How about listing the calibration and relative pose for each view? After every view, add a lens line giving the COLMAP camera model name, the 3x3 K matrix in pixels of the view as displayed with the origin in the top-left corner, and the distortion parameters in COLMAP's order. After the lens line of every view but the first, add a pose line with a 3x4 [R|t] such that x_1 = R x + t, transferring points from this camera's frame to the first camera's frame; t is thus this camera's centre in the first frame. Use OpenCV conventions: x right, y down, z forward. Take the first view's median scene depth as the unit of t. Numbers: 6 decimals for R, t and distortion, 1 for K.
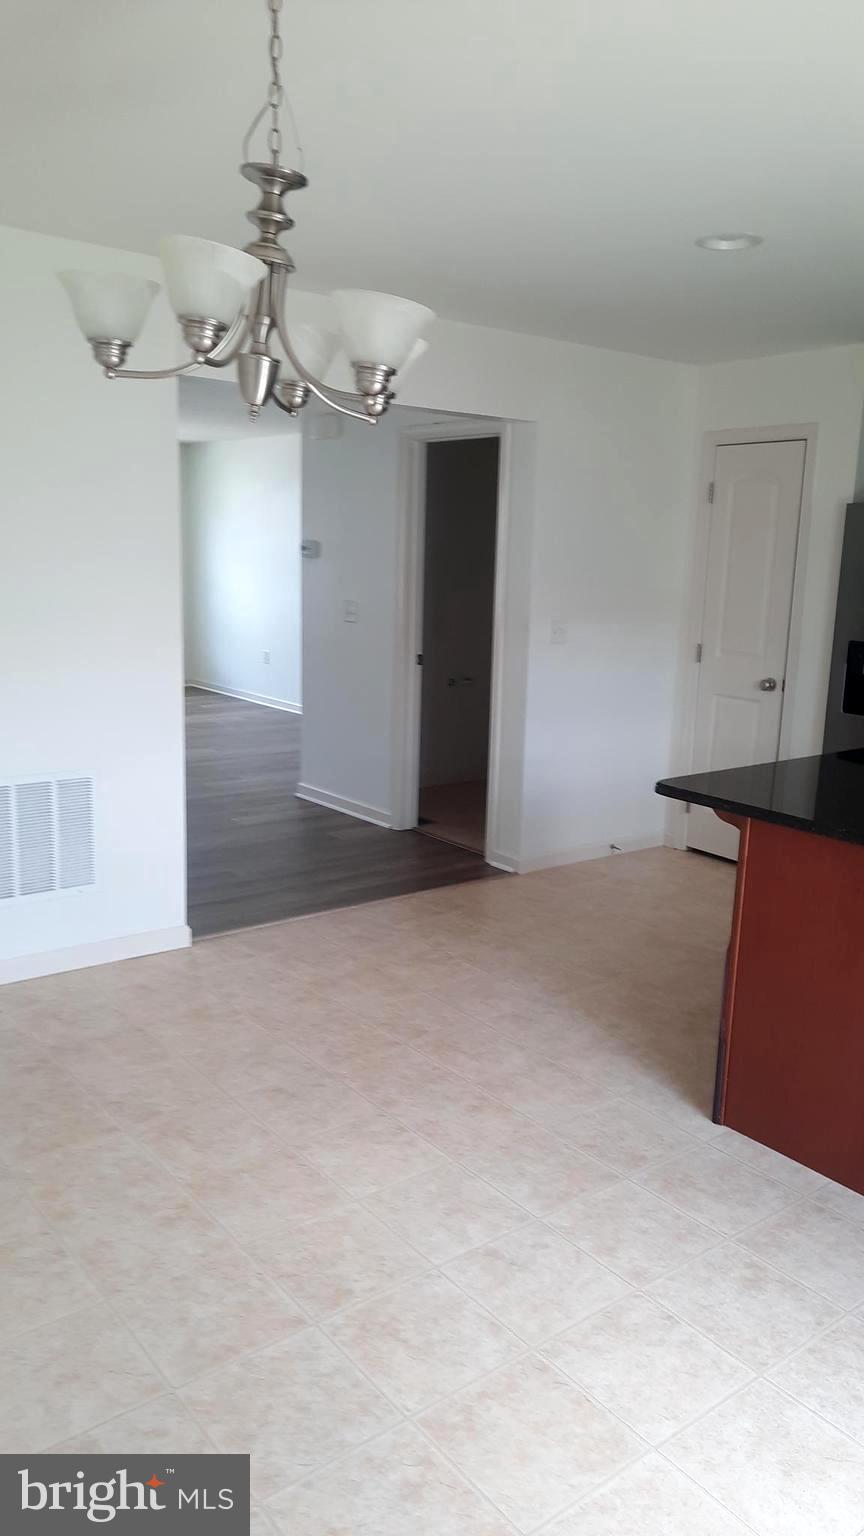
lens RADIAL K [[1149.9, 0, 433.0], [0, 1149.9, 769.5], [0, 0, 1]] dist [0.057965, -0.045328]
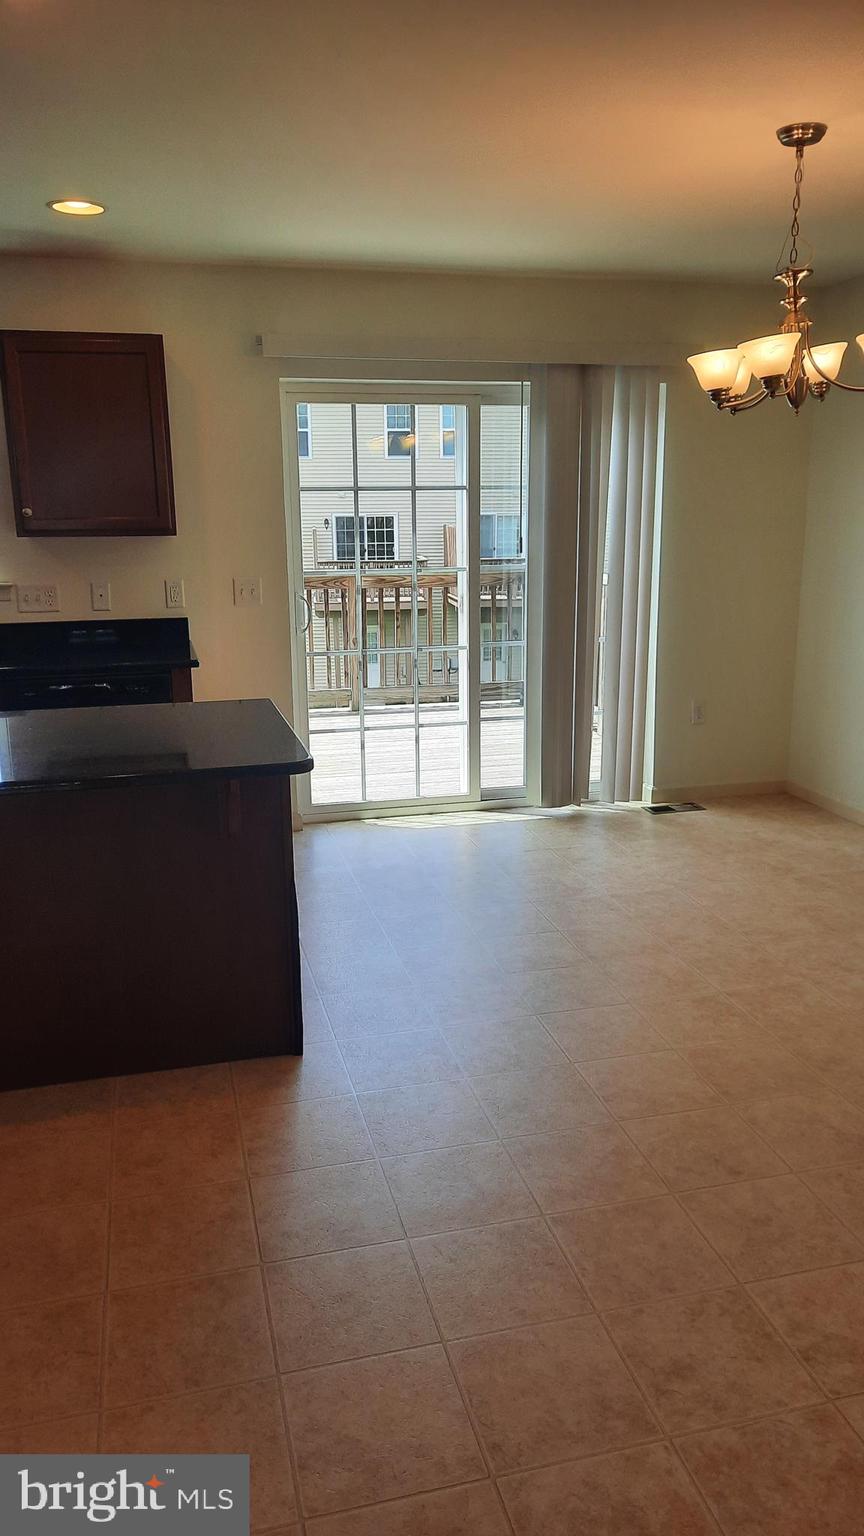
lens RADIAL K [[1149.9, 0, 430.7], [0, 1149.9, 768.4], [0, 0, 1]] dist [0.057965, -0.045328]
pose [[-0.915752, -0.130358, 0.380008, -0.134800], [0.042546, 0.909106, 0.414387, -0.329770], [-0.399486, 0.395643, -0.826969, 1.662991]]
